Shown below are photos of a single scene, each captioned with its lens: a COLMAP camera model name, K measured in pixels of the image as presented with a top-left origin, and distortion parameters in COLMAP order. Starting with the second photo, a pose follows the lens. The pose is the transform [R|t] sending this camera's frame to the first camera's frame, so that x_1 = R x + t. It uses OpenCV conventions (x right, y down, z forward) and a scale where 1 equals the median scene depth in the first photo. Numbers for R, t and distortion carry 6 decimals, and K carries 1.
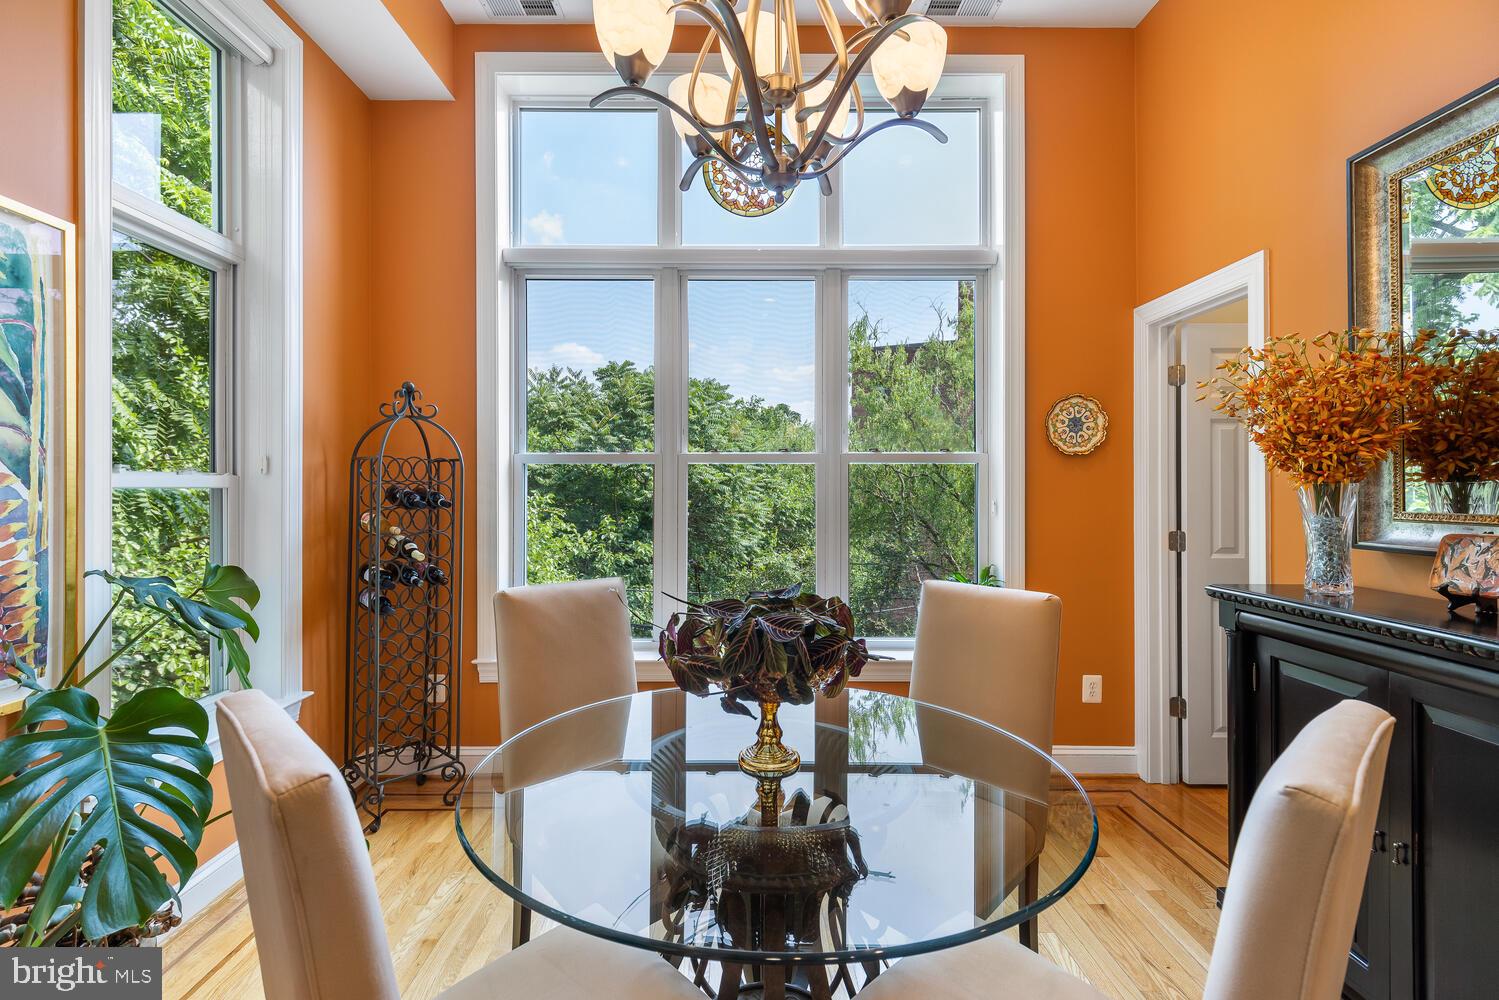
lens RADIAL K [[680.4, 0, 741.6], [0, 680.4, 481.2], [0, 0, 1]] dist [0.004562, -0.000208]
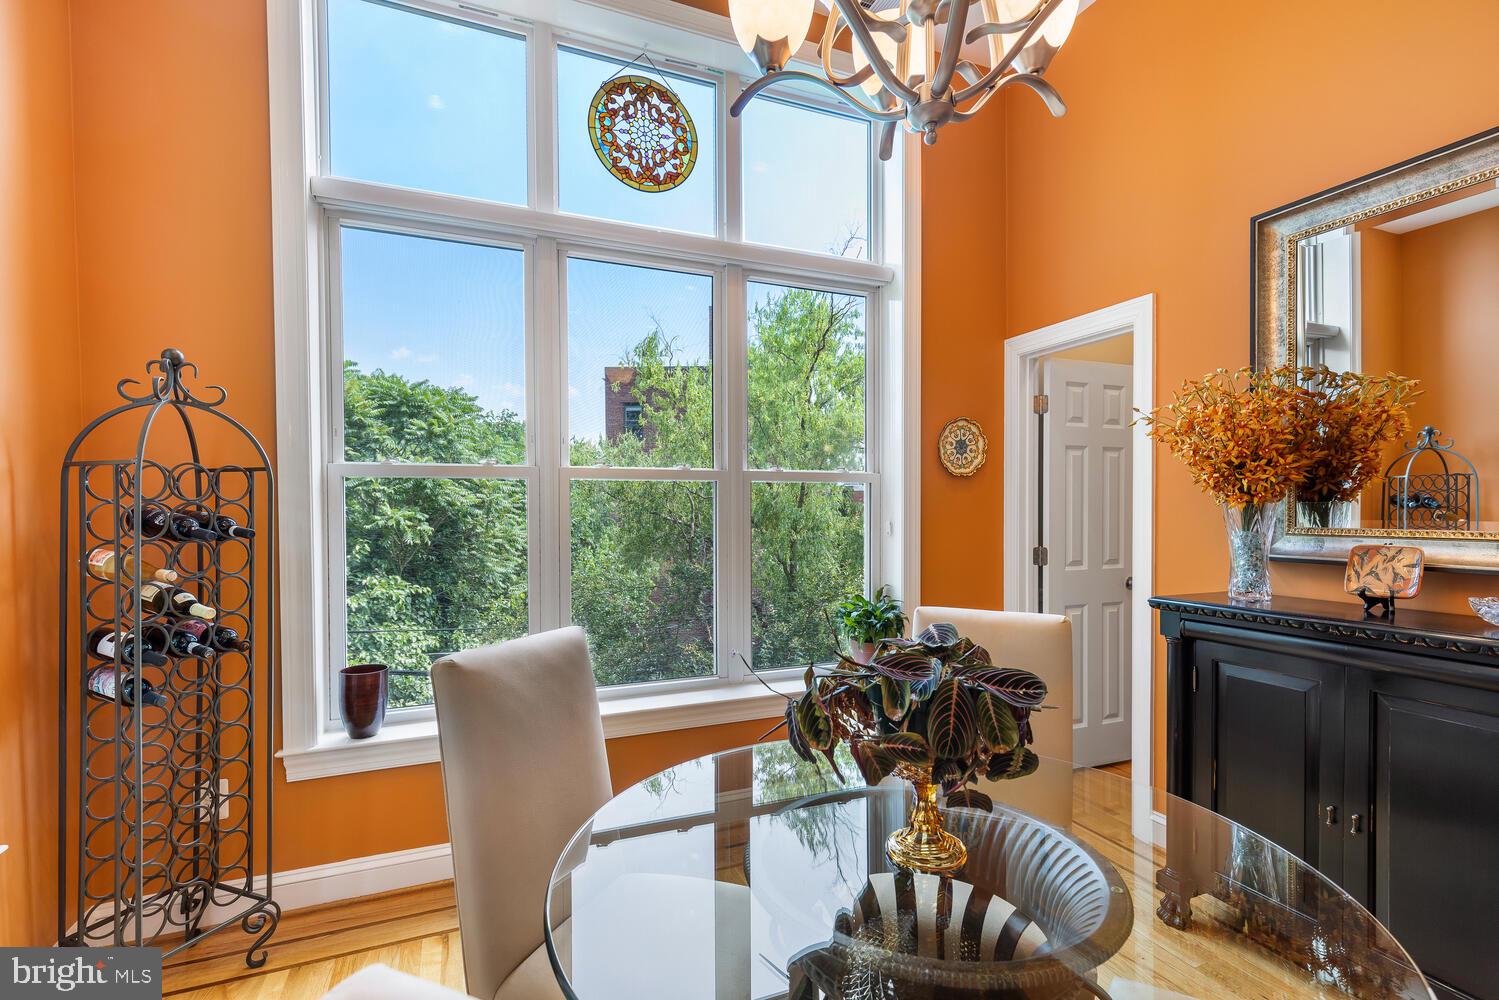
lens RADIAL K [[681.2, 0, 744.2], [0, 681.2, 517.0], [0, 0, 1]] dist [0.005040, -0.000247]
pose [[0.926715, -0.006870, 0.375703, -0.225399], [-0.000877, 0.999791, 0.020447, 0.002821], [-0.375765, -0.019278, 0.926515, 0.176026]]
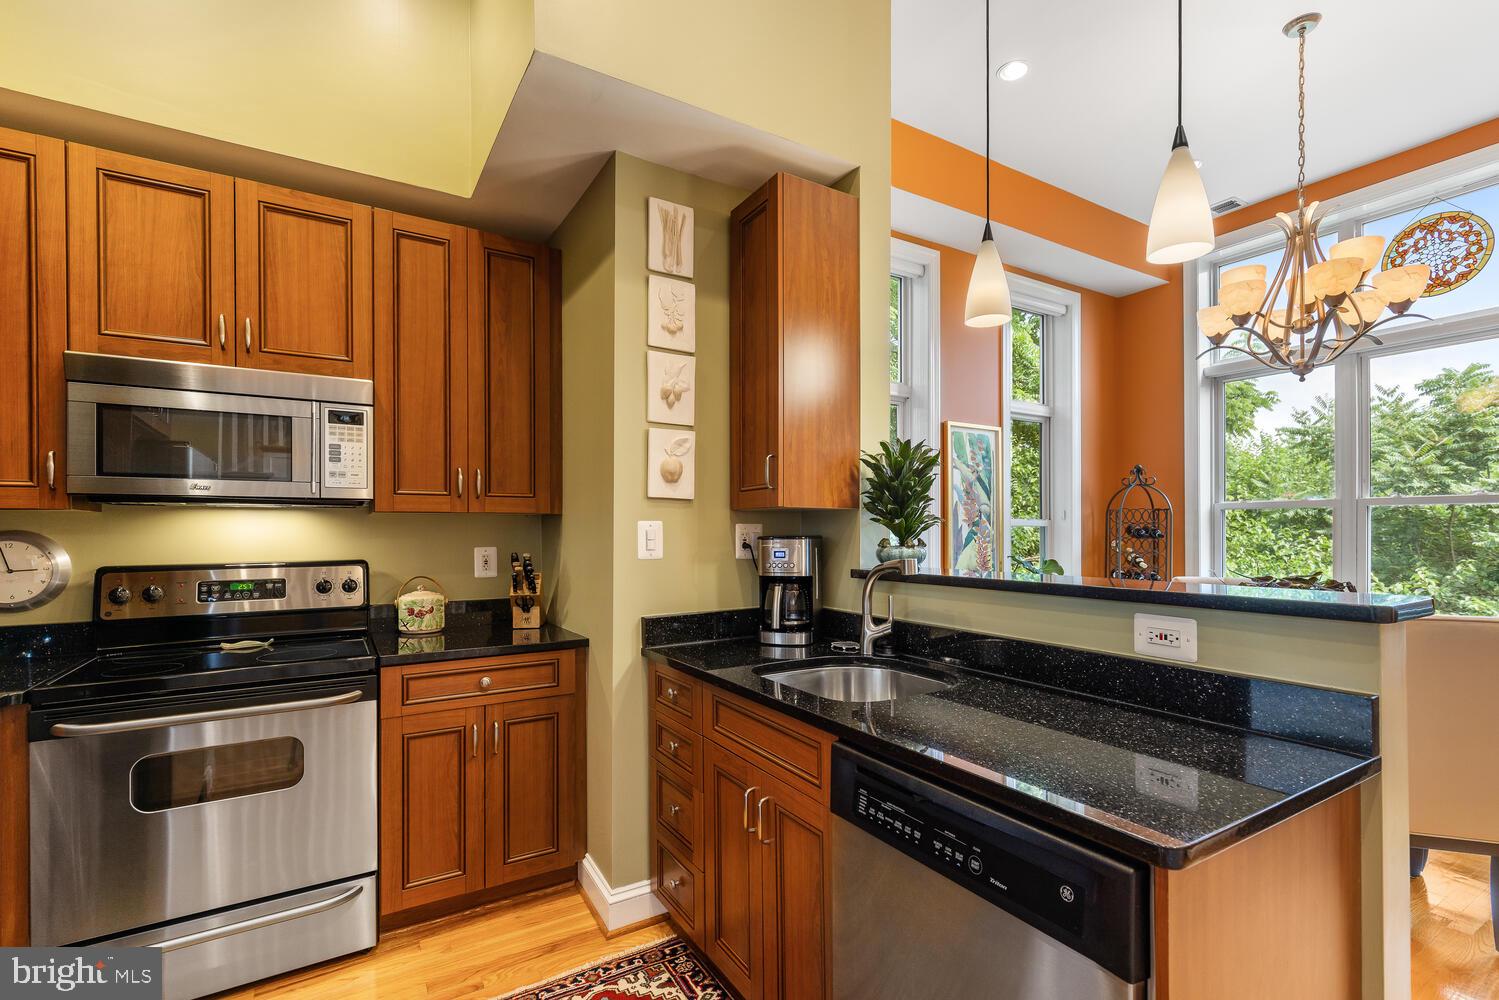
lens RADIAL K [[677.3, 0, 745.8], [0, 677.3, 531.1], [0, 0, 1]] dist [0.005561, -0.001269]
pose [[0.514774, -0.000030, -0.857326, 0.472948], [0.009094, 0.999944, 0.005426, 0.004170], [0.857278, -0.010590, 0.514745, -0.737270]]
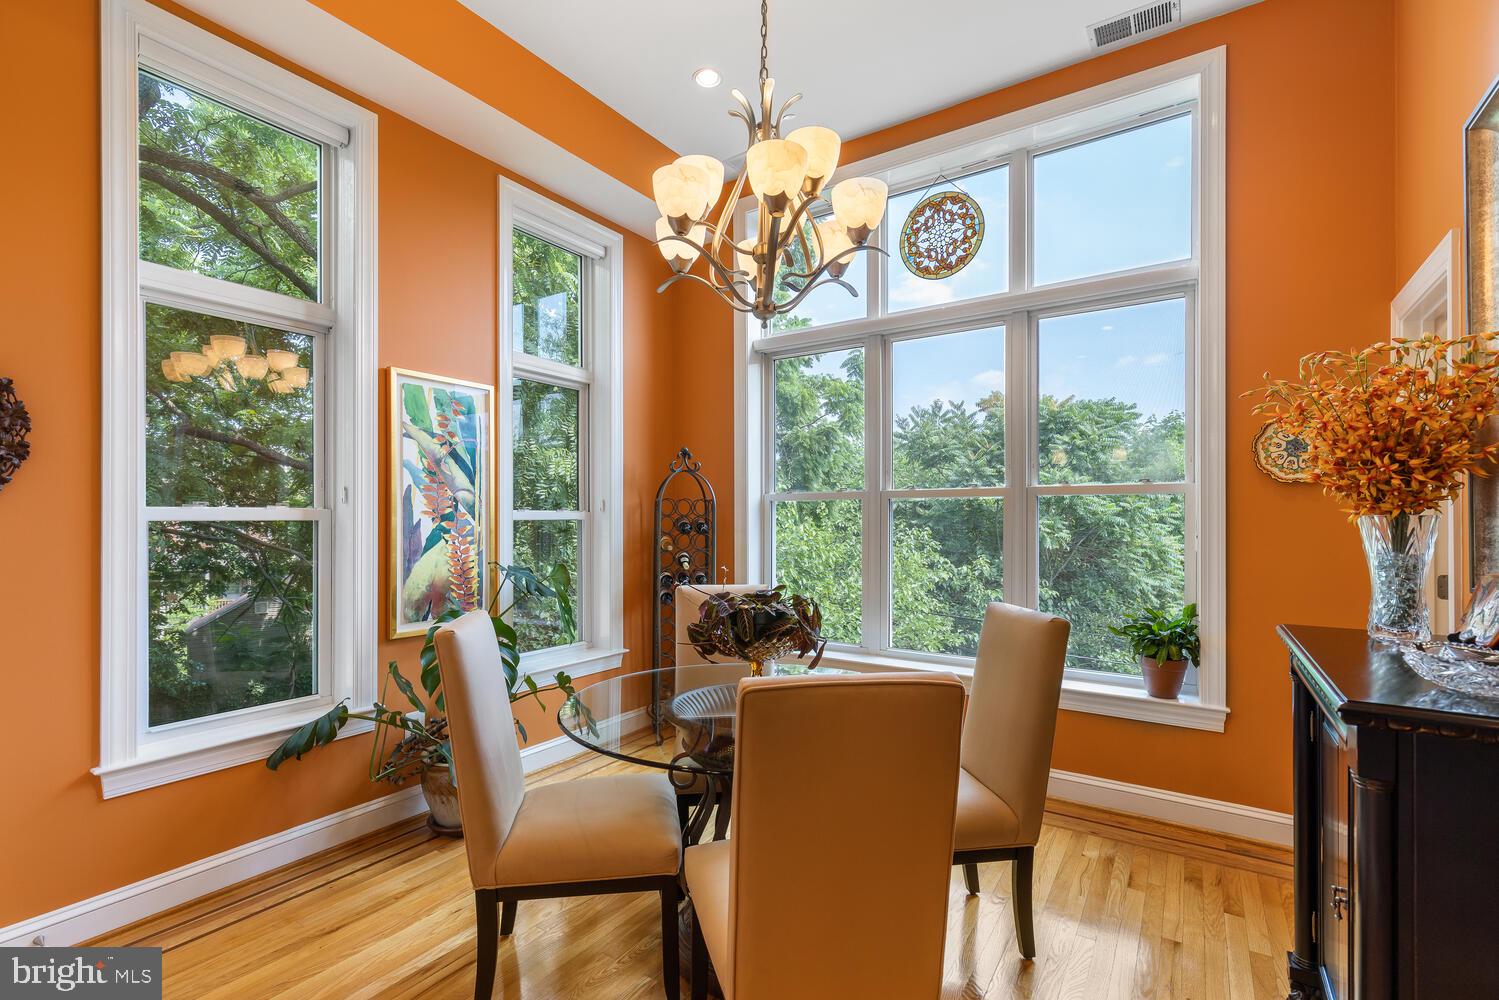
lens RADIAL K [[681.2, 0, 744.2], [0, 681.2, 517.0], [0, 0, 1]] dist [0.005040, -0.000247]
pose [[0.827703, -0.001853, -0.561164, 0.432539], [0.005472, 0.999974, 0.004767, -0.002462], [0.561140, -0.007016, 0.827691, -0.133276]]
